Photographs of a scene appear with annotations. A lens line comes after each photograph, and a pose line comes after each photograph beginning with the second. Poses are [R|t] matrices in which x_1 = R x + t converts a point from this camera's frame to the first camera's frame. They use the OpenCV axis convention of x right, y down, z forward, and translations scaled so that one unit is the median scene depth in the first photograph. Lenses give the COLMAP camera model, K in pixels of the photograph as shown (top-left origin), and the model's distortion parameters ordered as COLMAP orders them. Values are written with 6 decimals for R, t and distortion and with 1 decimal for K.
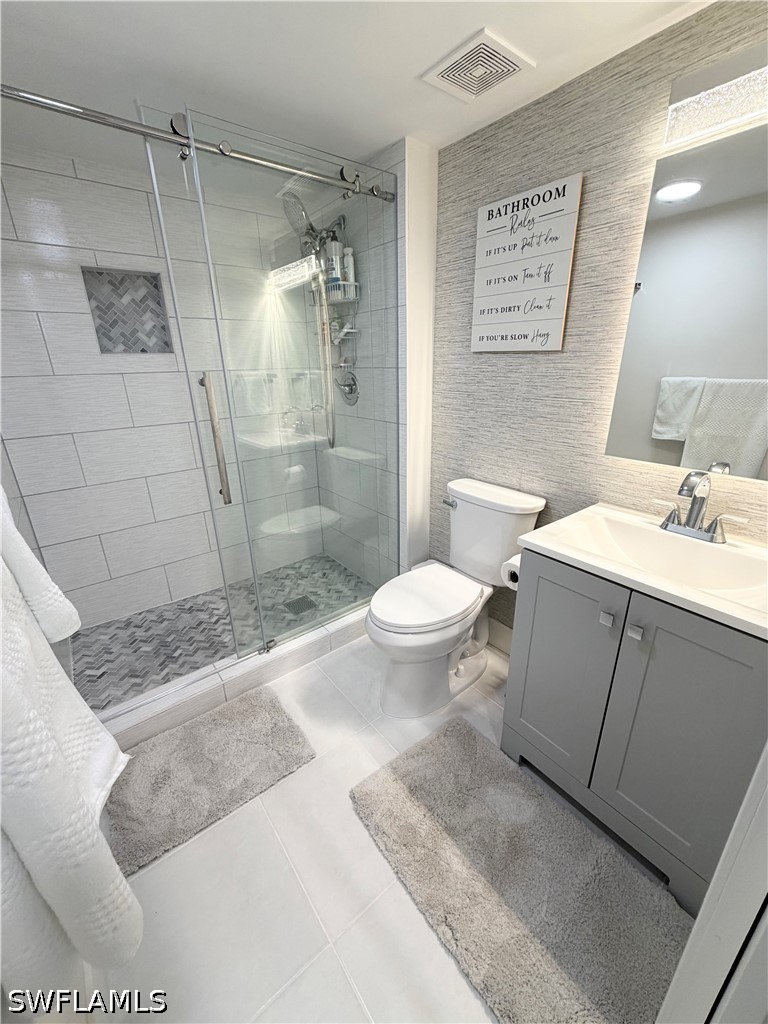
lens RADIAL K [[407.4, 0, 383.8], [0, 407.4, 510.2], [0, 0, 1]] dist [-0.000395, 0.000919]
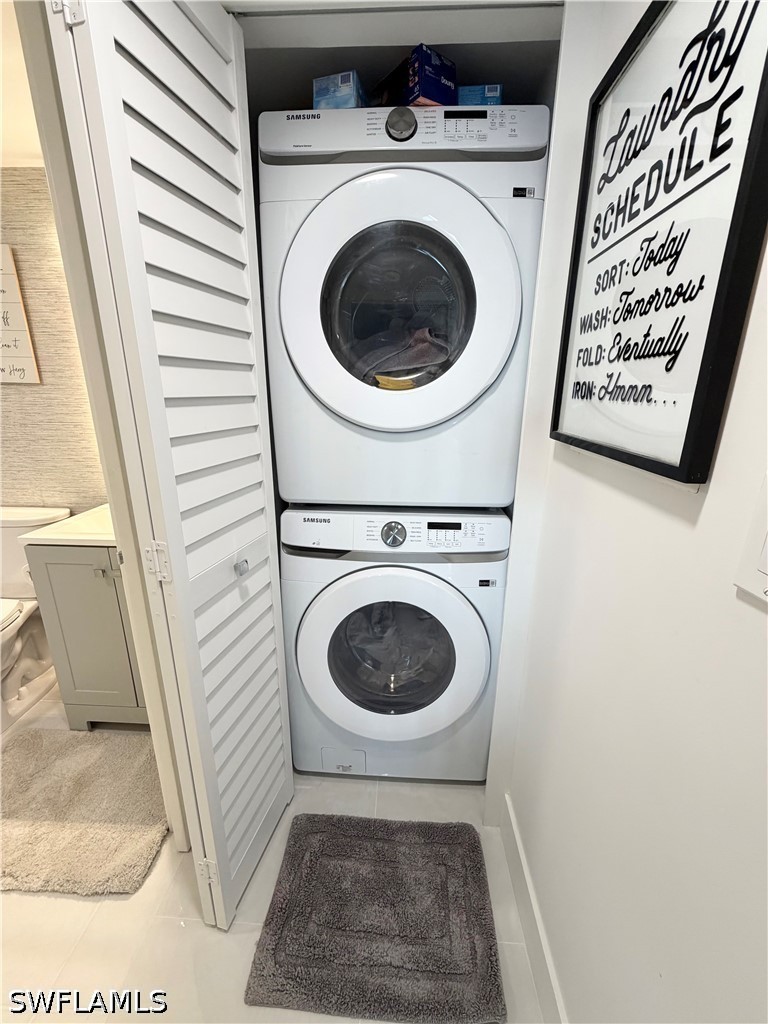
lens RADIAL K [[407.4, 0, 382.0], [0, 407.4, 510.8], [0, 0, 1]] dist [-0.000395, 0.000919]
pose [[0.649269, -0.189578, 0.736553, 0.134596], [0.243360, 0.969306, 0.034963, 0.175284], [-0.720573, 0.156547, 0.675476, -0.480280]]
